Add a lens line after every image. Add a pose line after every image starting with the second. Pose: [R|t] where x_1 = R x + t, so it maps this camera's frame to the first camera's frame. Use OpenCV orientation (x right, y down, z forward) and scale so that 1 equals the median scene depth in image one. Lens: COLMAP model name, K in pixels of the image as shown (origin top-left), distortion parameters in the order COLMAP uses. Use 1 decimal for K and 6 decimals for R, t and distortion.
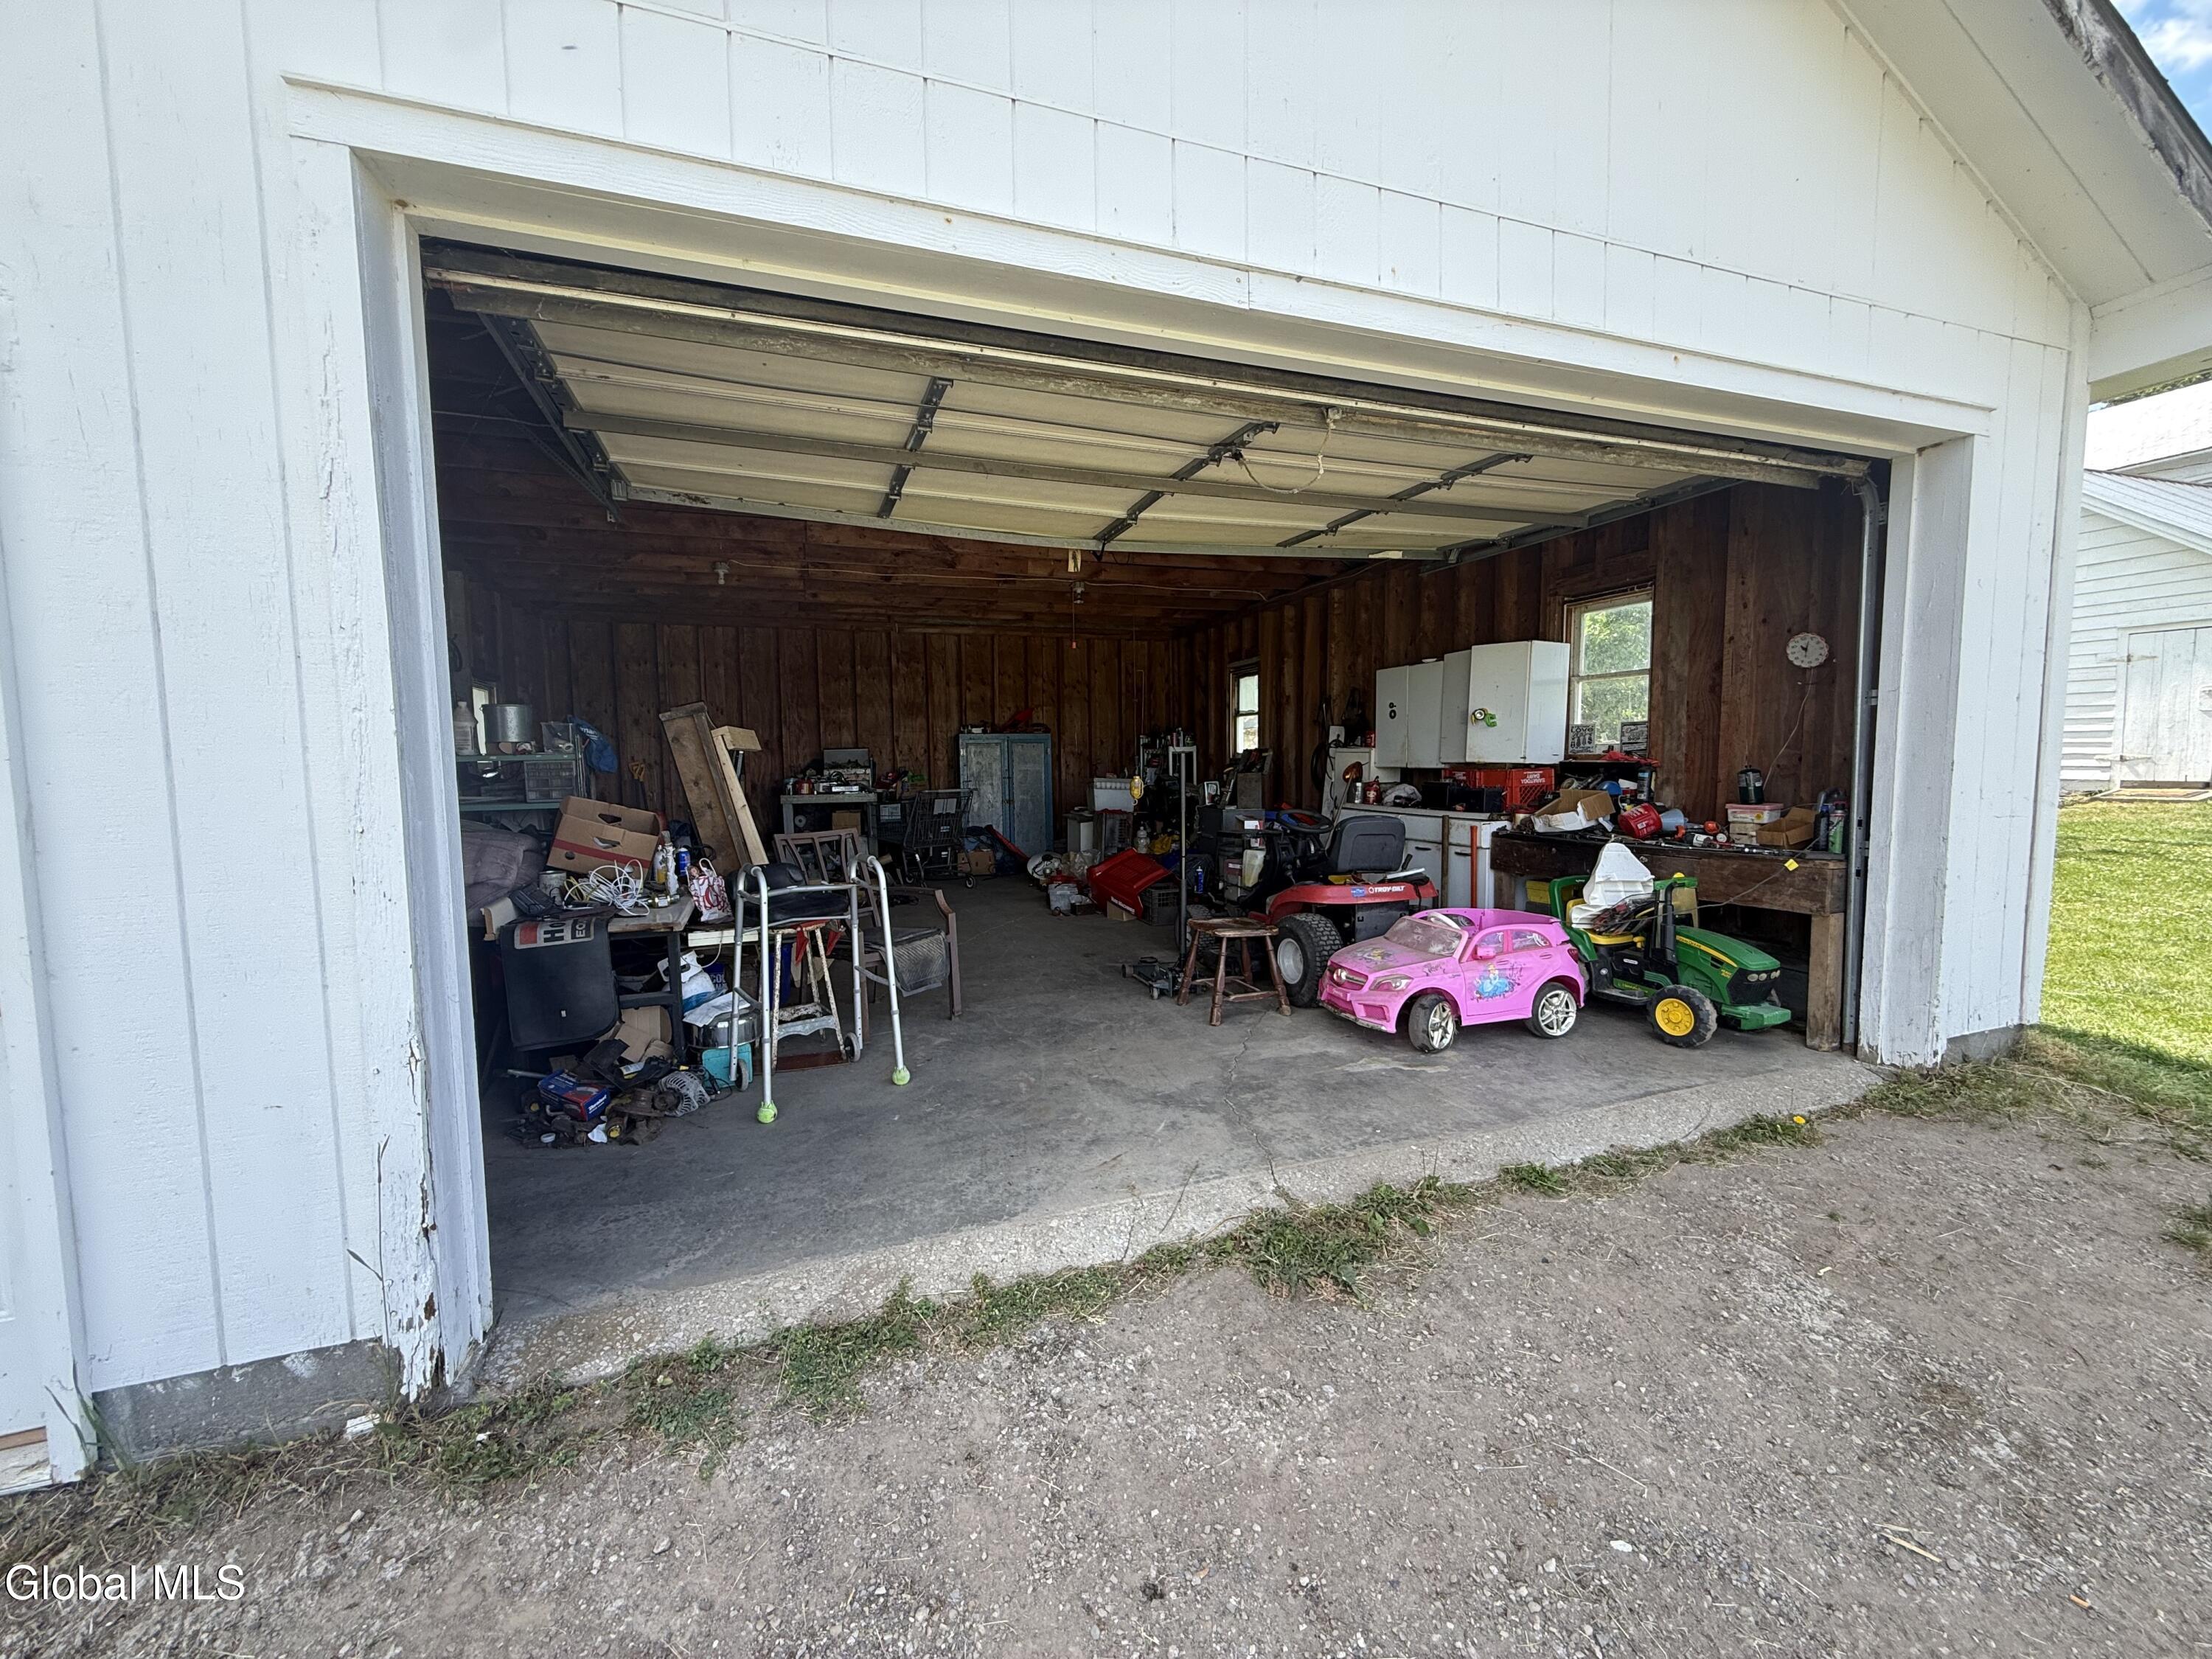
lens RADIAL K [[867.5, 0, 1106.0], [0, 867.5, 829.5], [0, 0, 1]] dist [0.002006, 0.000188]
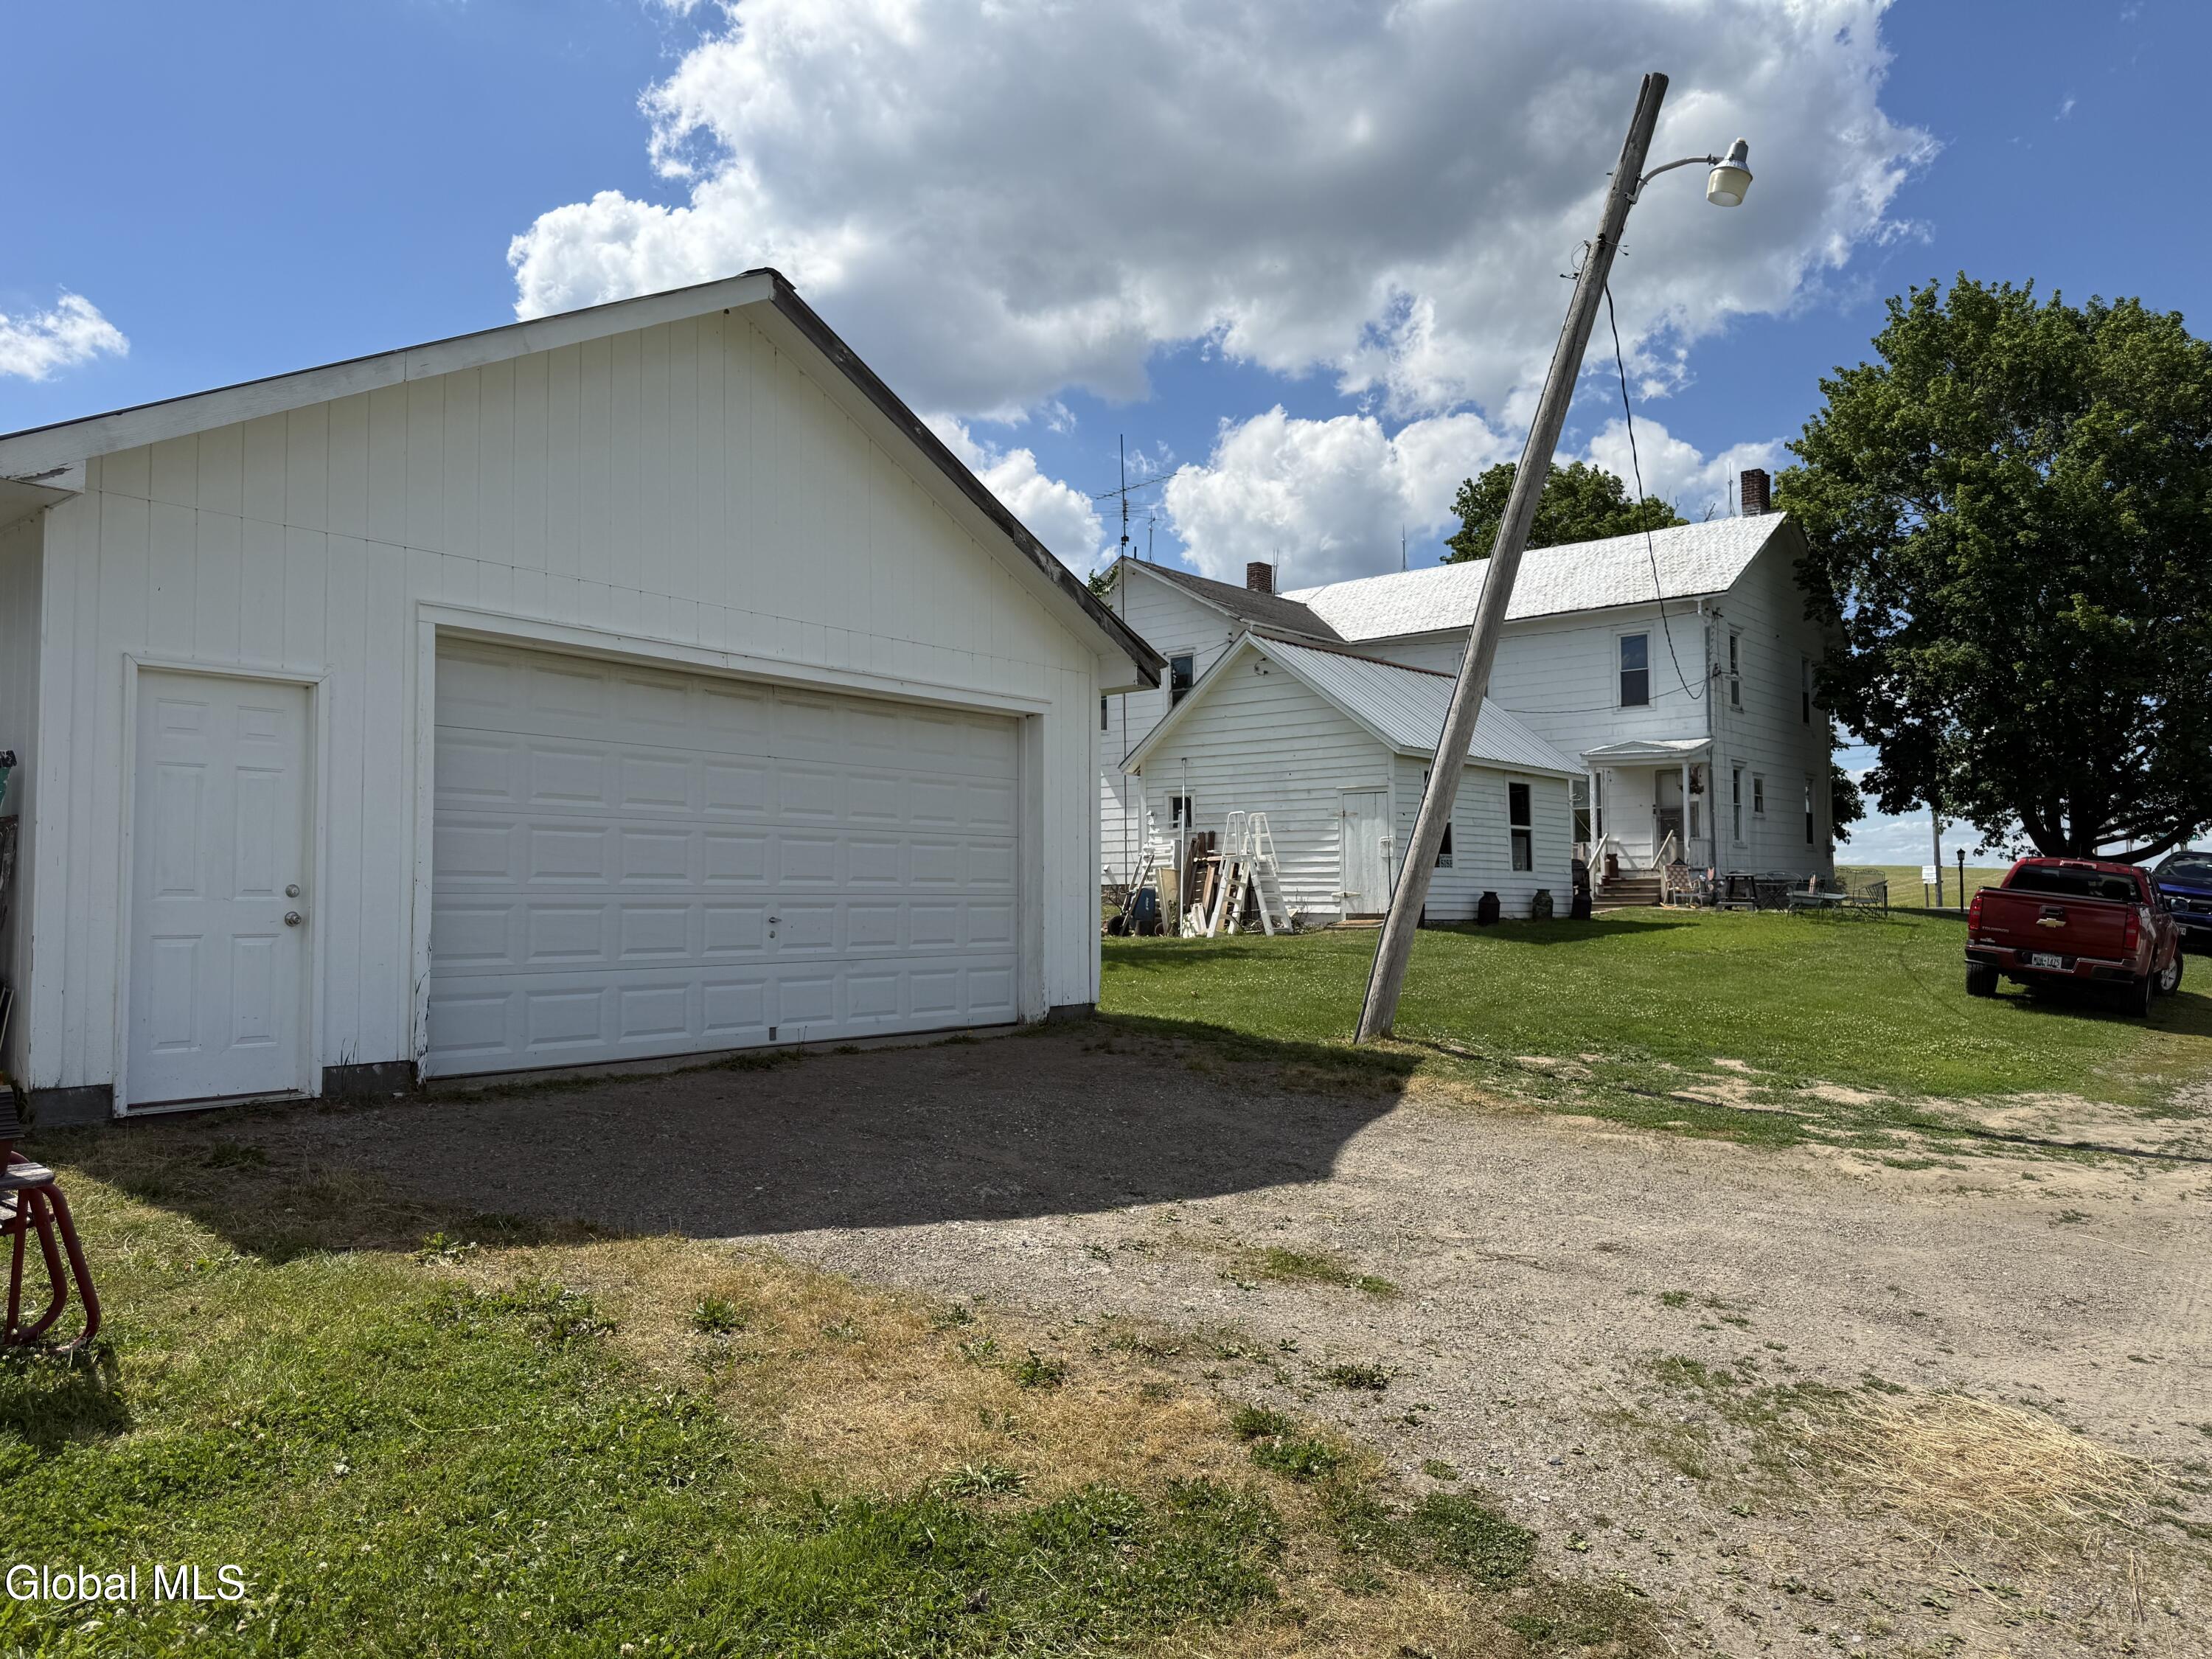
lens RADIAL K [[1578.9, 0, 1106.0], [0, 1578.9, 829.5], [0, 0, 1]] dist [0.005636, 0.000652]
pose [[0.855083, 0.040748, 0.516888, -0.265508], [0.030018, 0.991345, -0.127808, 0.100632], [-0.517622, 0.124802, 0.846458, -0.716324]]
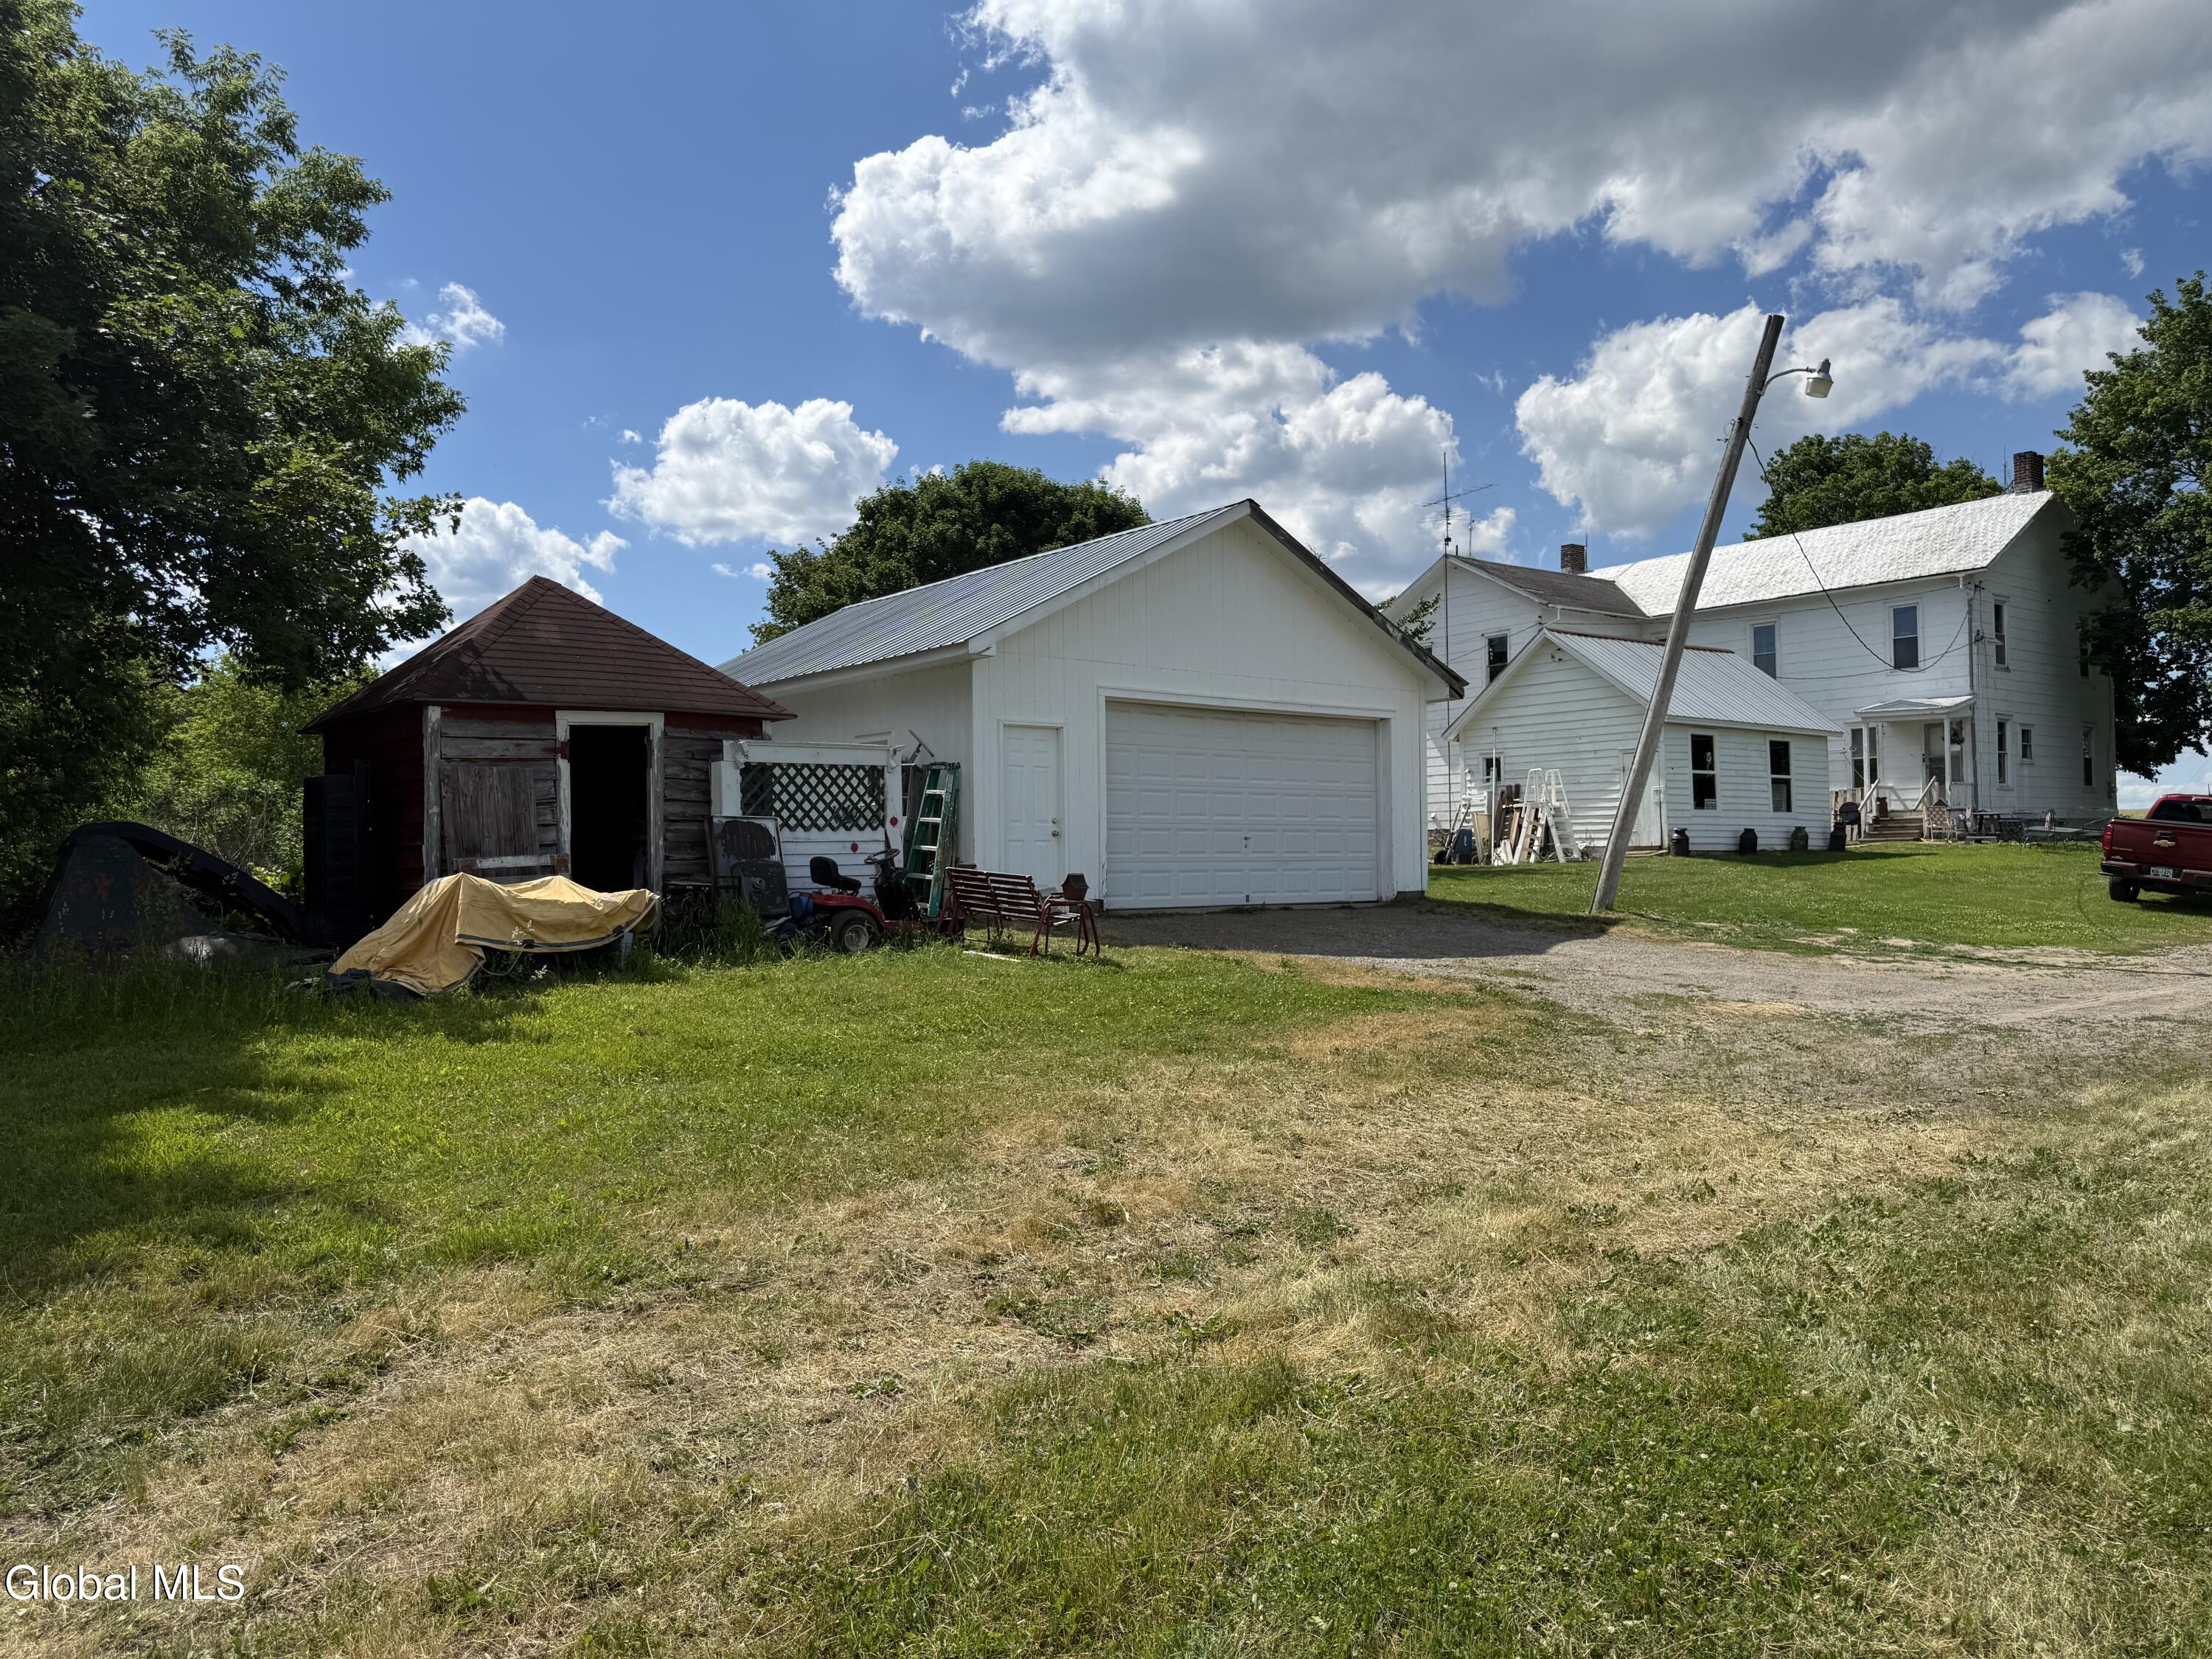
lens RADIAL K [[1524.4, 0, 1106.0], [0, 1524.4, 829.5], [0, 0, 1]] dist [0.133003, -0.195697]
pose [[0.944920, 0.016186, 0.326900, -0.667817], [0.018907, 0.994409, -0.103890, 0.195885], [-0.326754, 0.104348, 0.939331, -1.385454]]
